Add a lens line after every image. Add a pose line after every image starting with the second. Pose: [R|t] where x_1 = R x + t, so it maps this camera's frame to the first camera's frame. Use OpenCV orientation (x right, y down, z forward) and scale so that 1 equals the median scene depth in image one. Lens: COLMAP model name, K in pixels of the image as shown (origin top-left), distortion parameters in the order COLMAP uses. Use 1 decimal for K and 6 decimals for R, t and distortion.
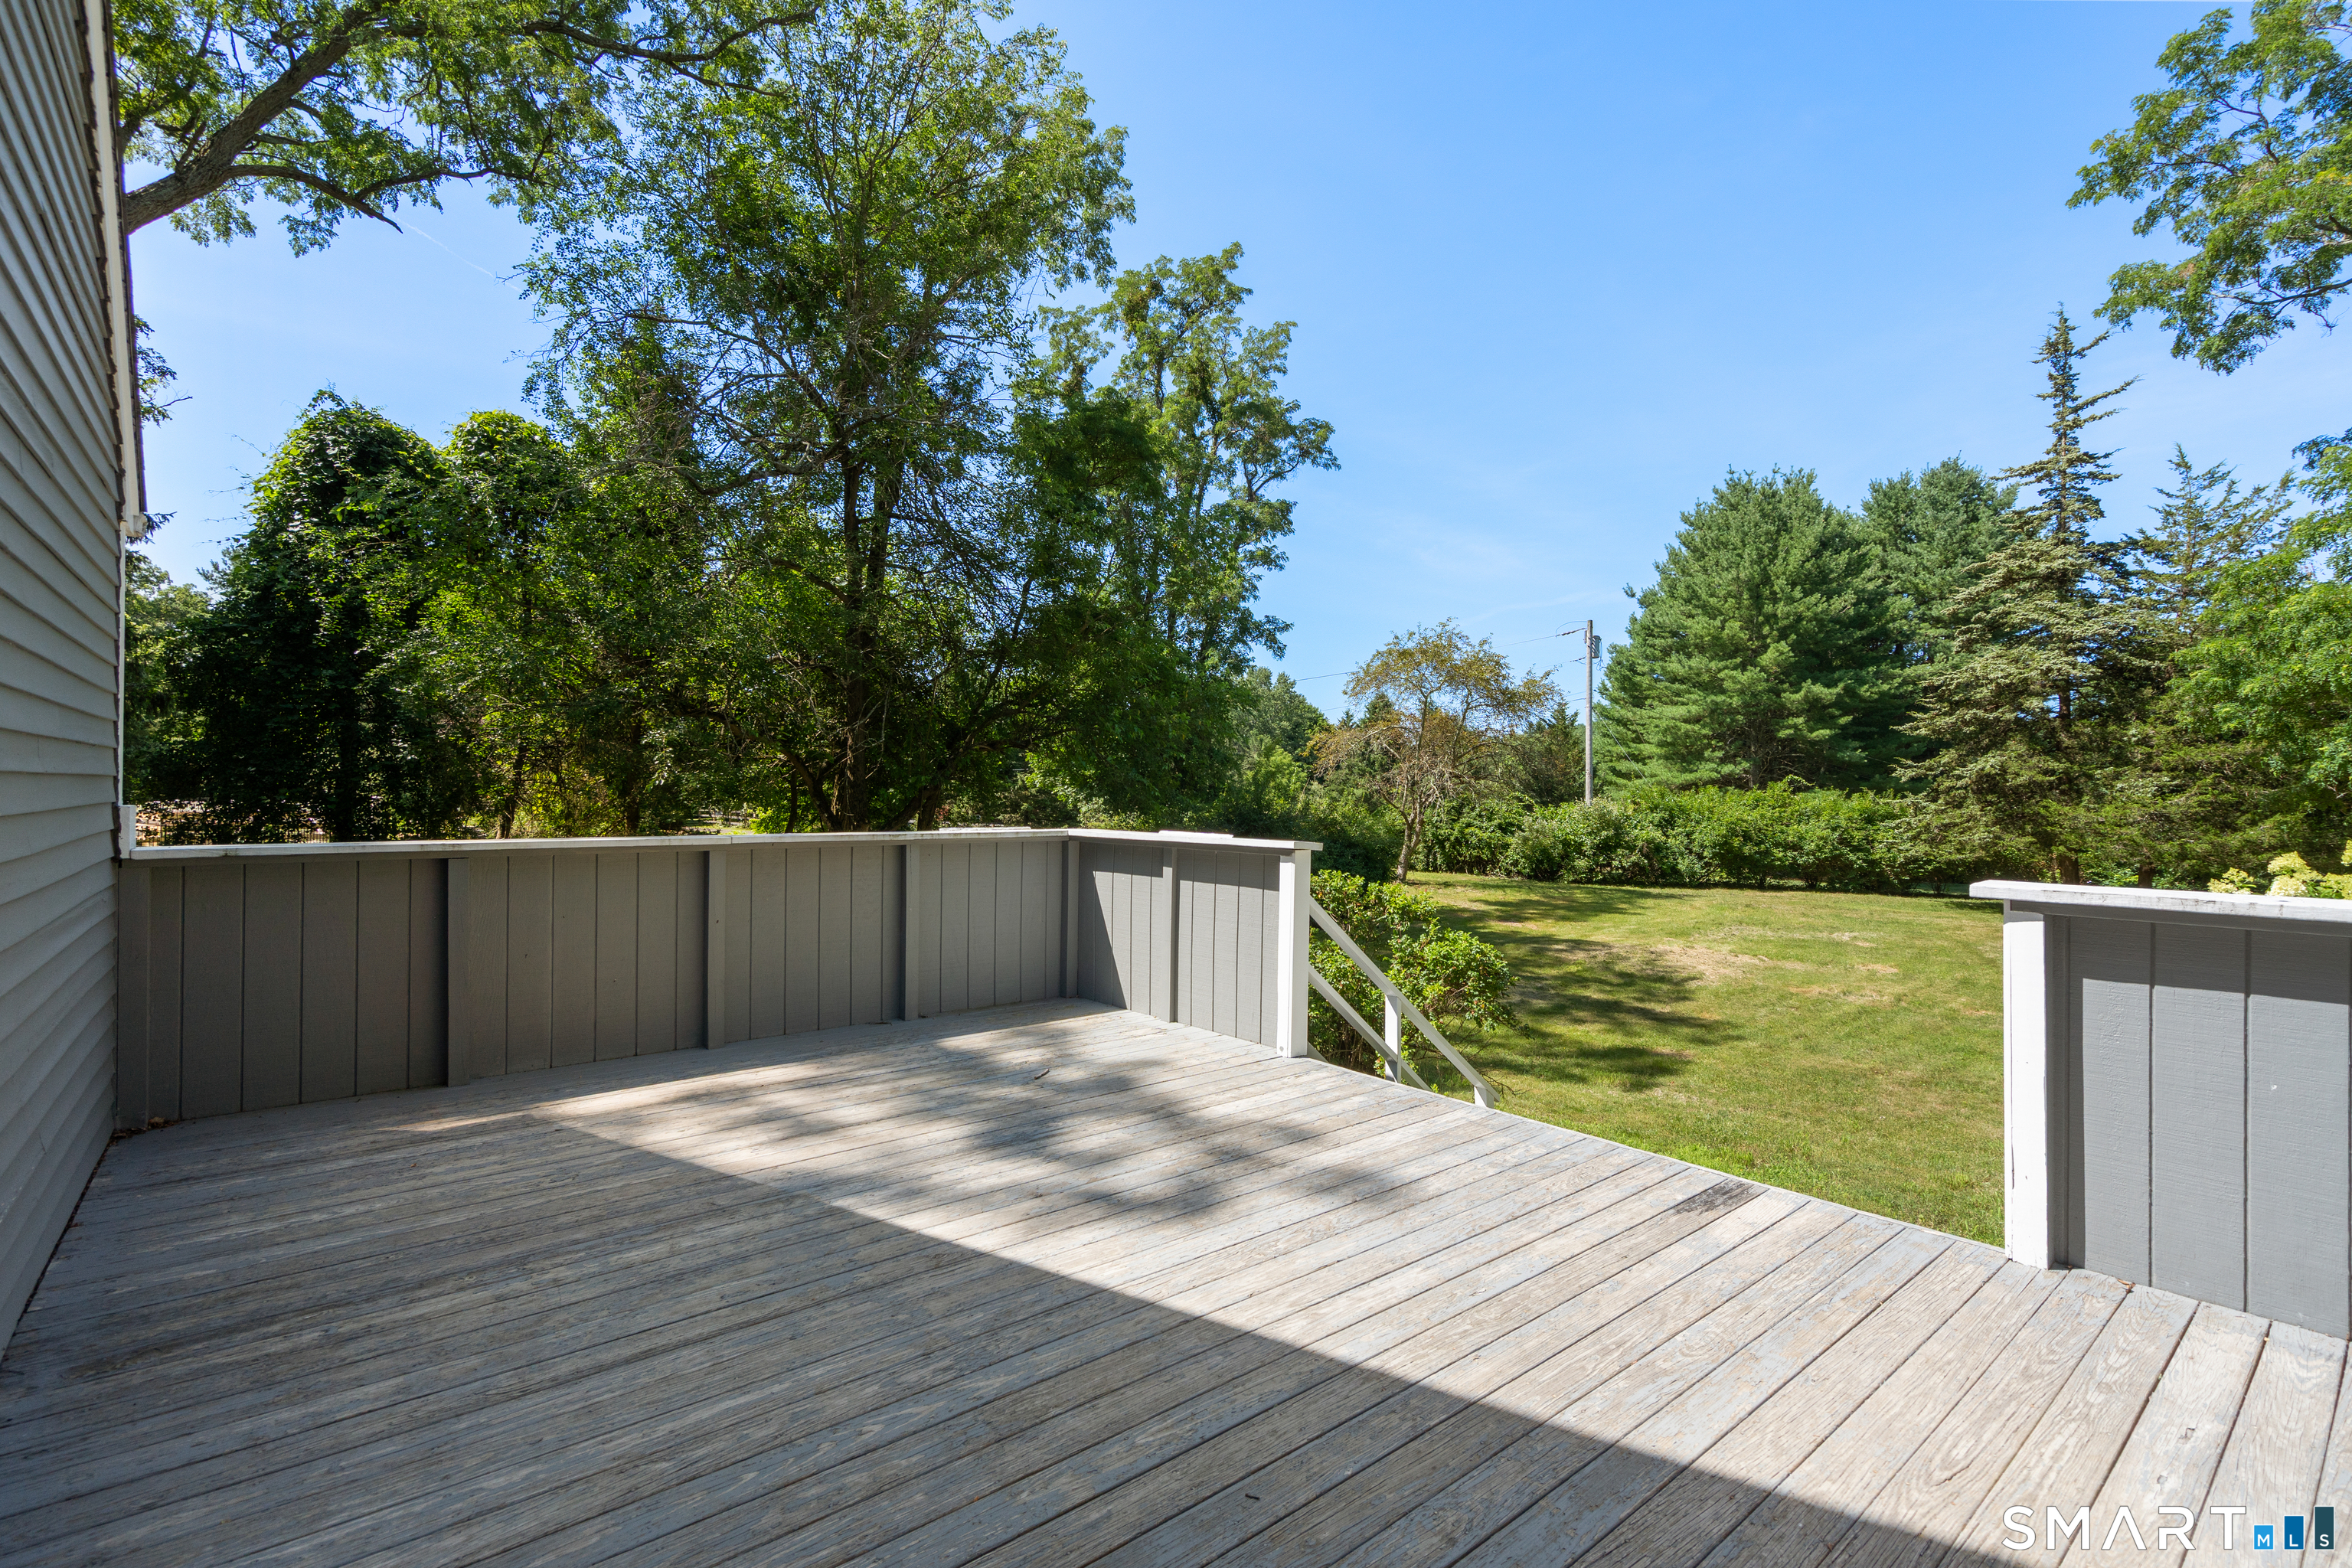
lens RADIAL K [[1075.0, 0, 1176.0], [0, 1075.0, 784.0], [0, 0, 1]] dist [-0.000923, -0.000040]
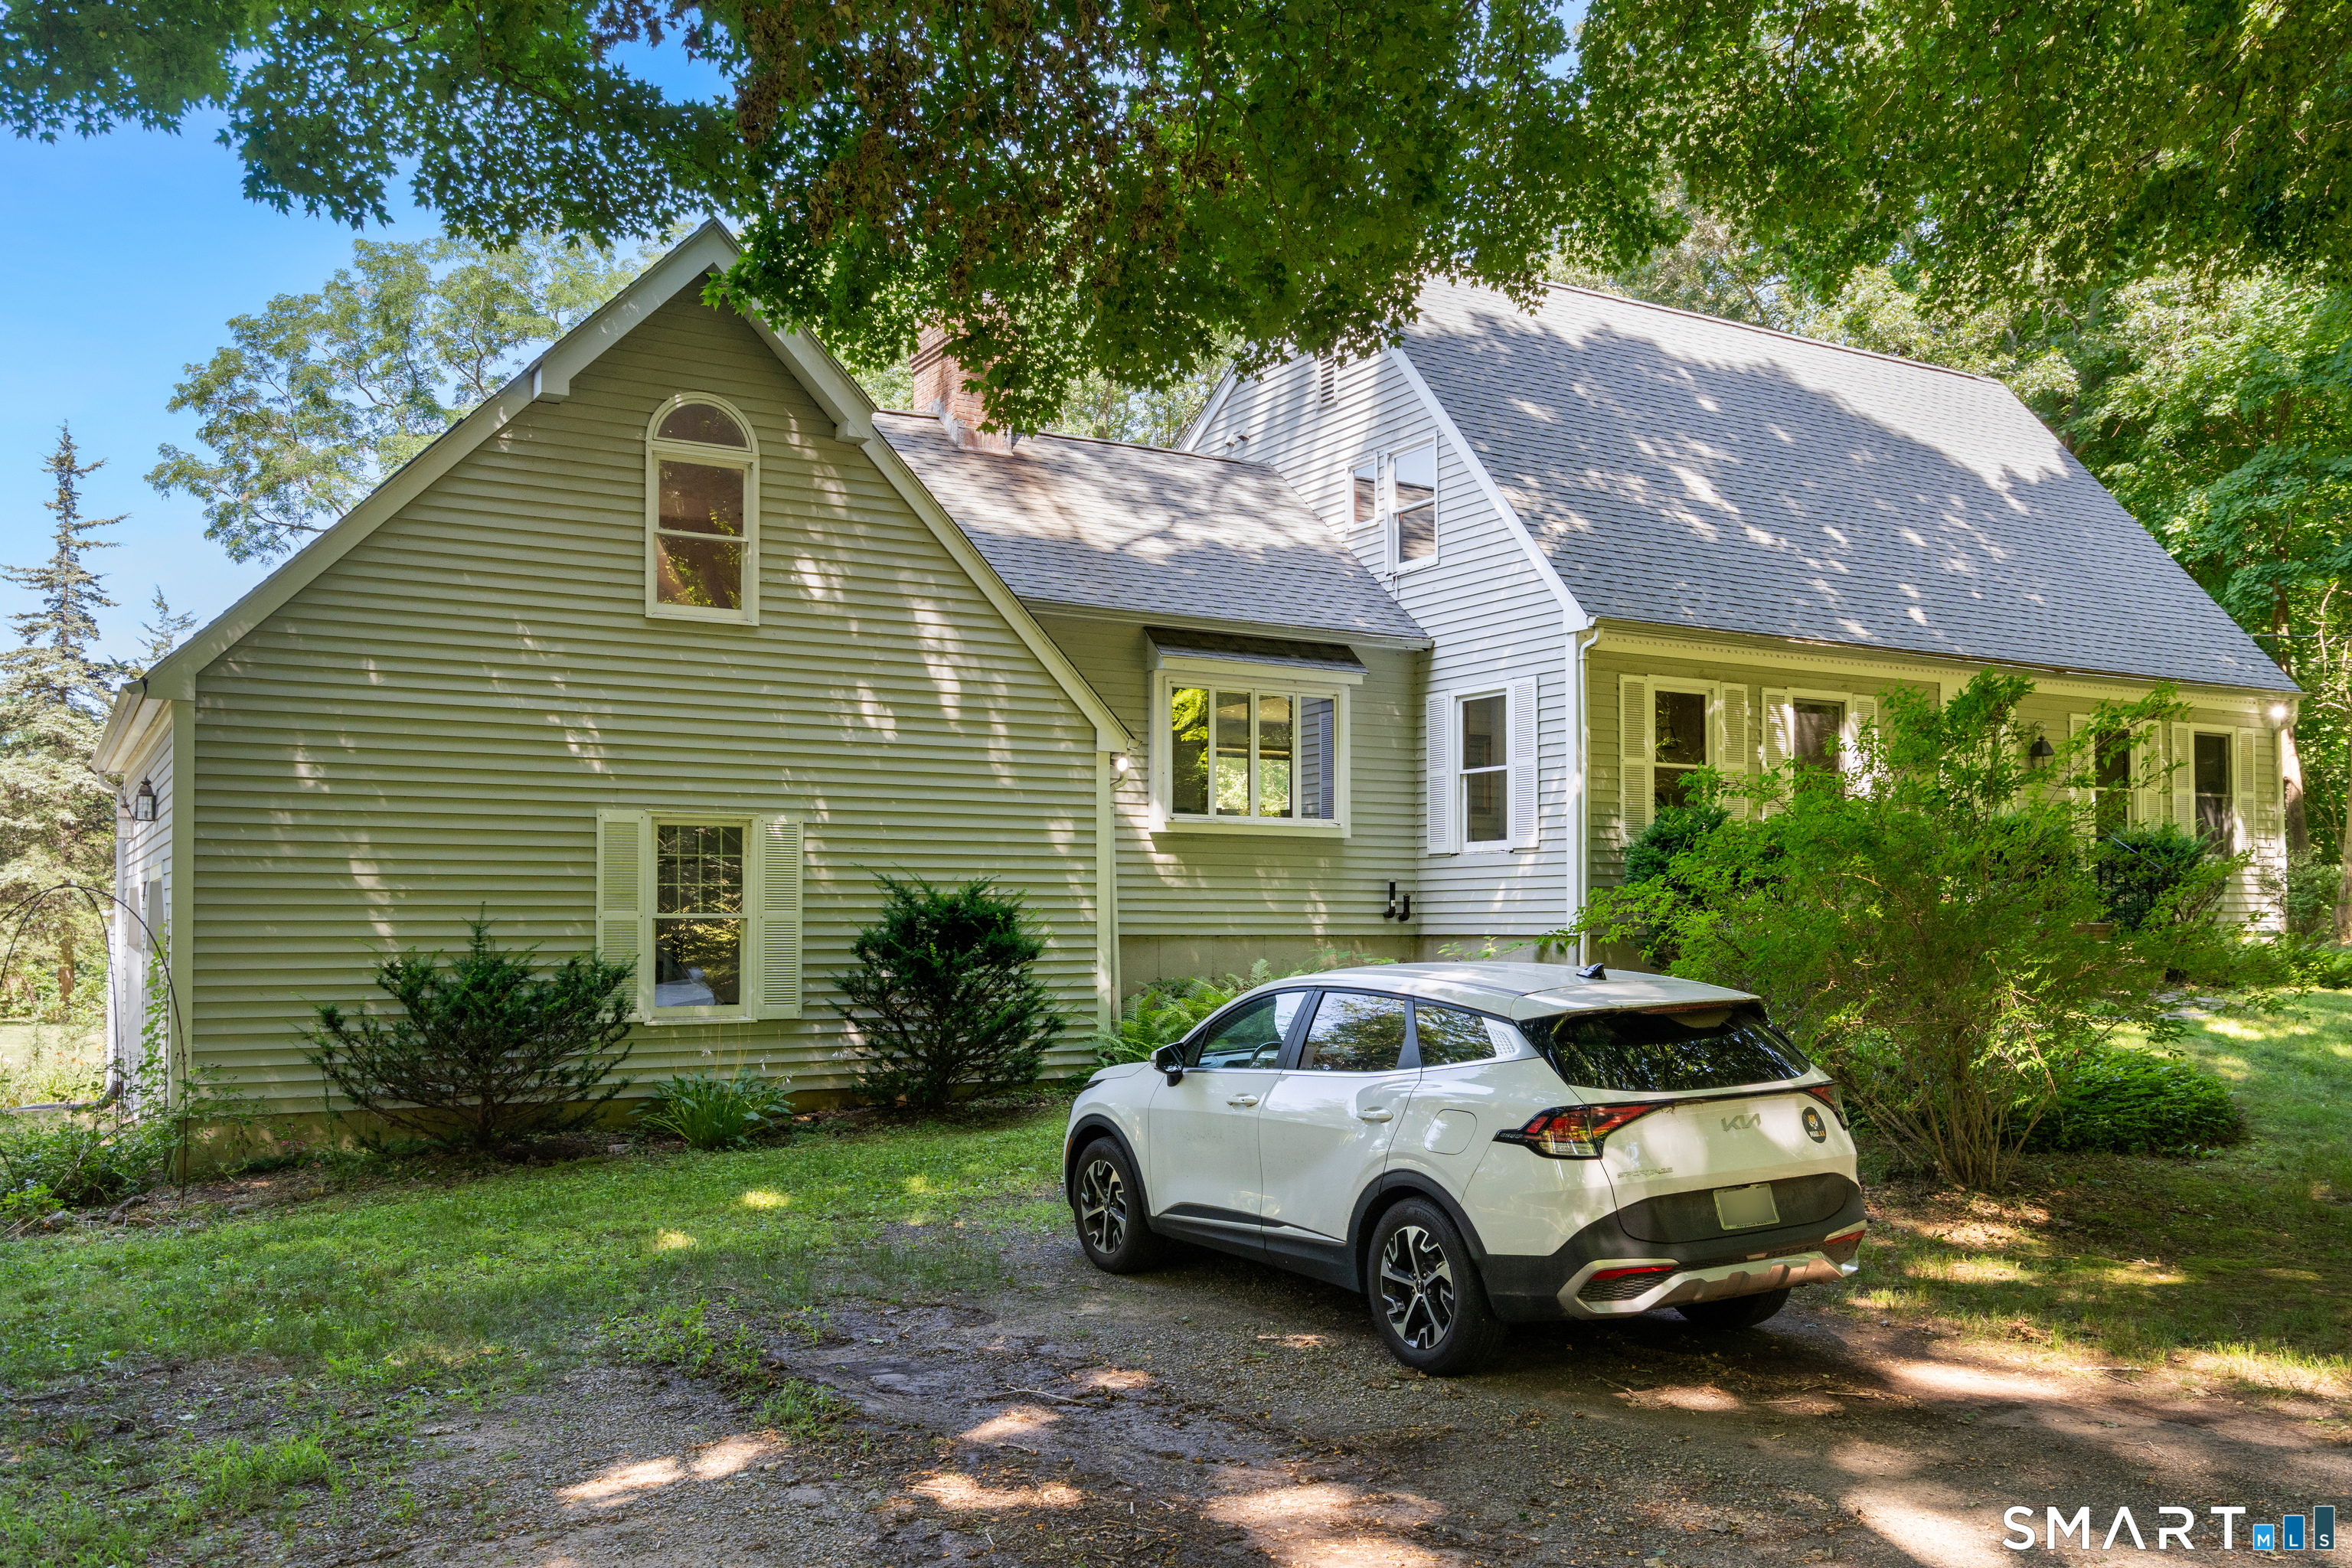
lens RADIAL K [[1911.4, 0, 1174.4], [0, 1911.4, 898.2], [0, 0, 1]] dist [0.004102, 0.001590]
pose [[0.151095, -0.003187, 0.988514, -0.789727], [-0.010826, 0.999929, 0.004879, -0.015307], [-0.988460, -0.011438, 0.151050, -0.305858]]
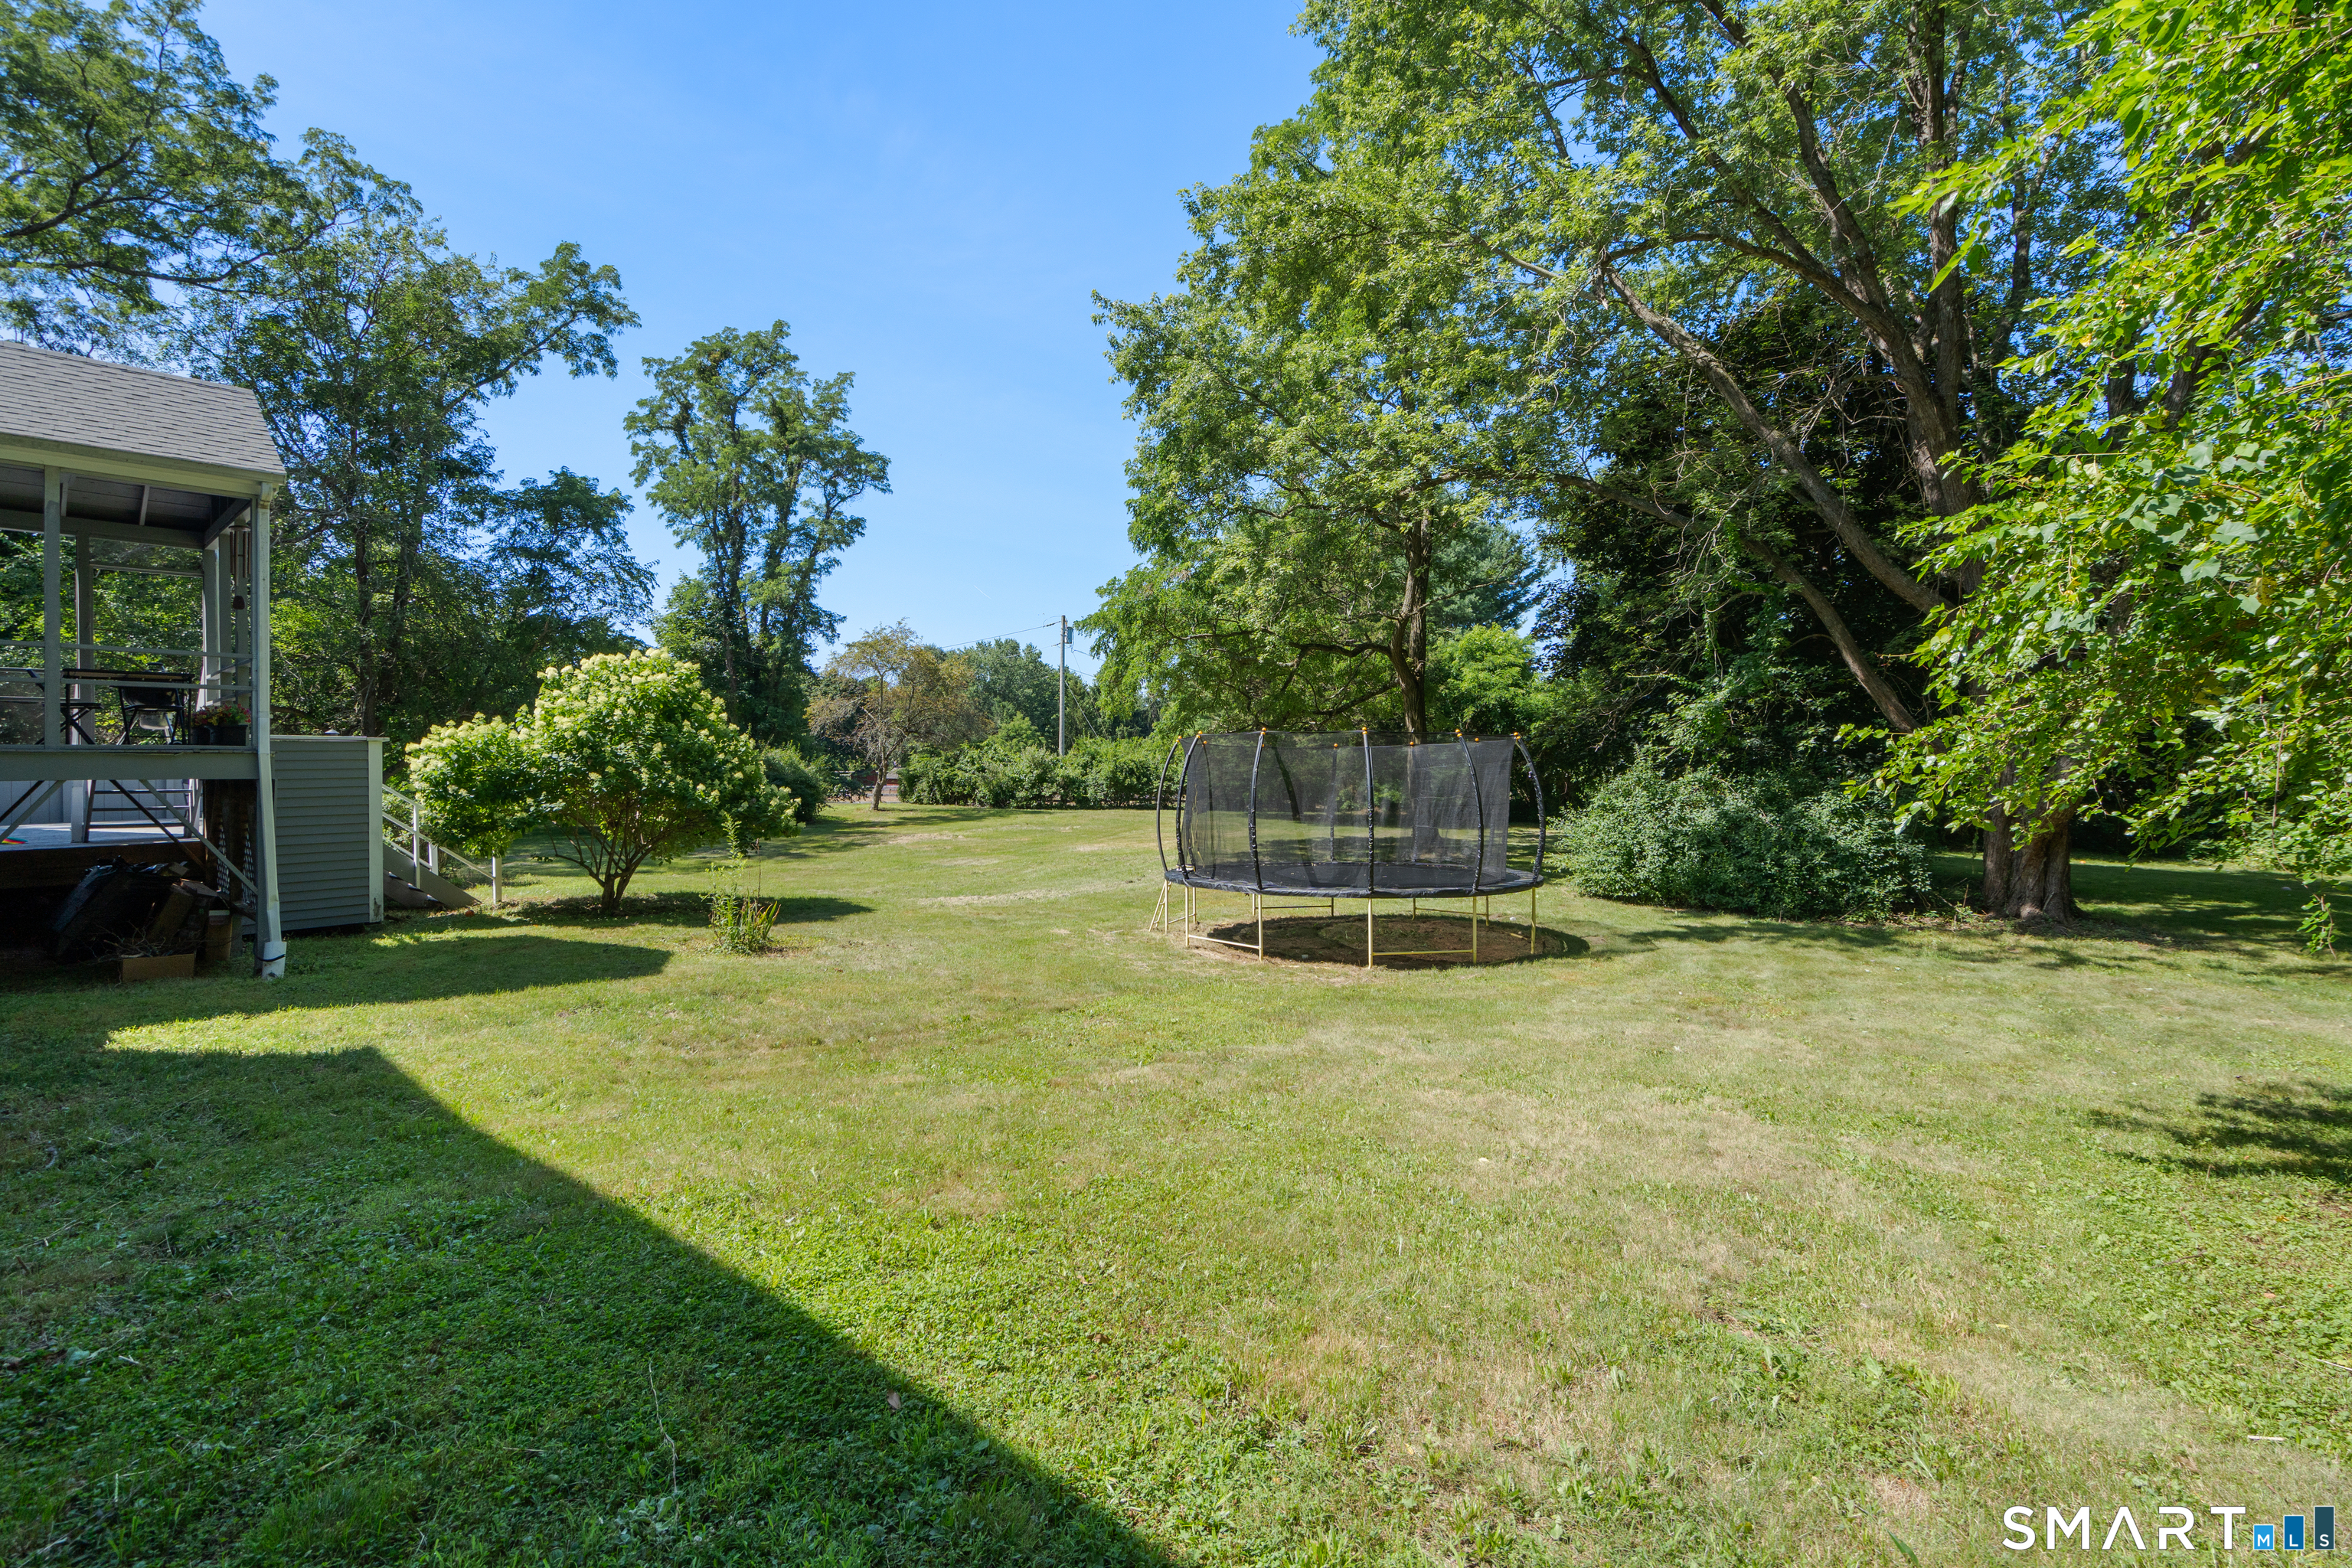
lens RADIAL K [[1098.4, 0, 1176.0], [0, 1098.4, 784.0], [0, 0, 1]] dist [0.000068, 0.000007]
pose [[0.993718, -0.020272, 0.110062, 0.490134], [0.016967, 0.999379, 0.030882, 0.024153], [-0.110619, -0.028821, 0.993445, -0.491534]]
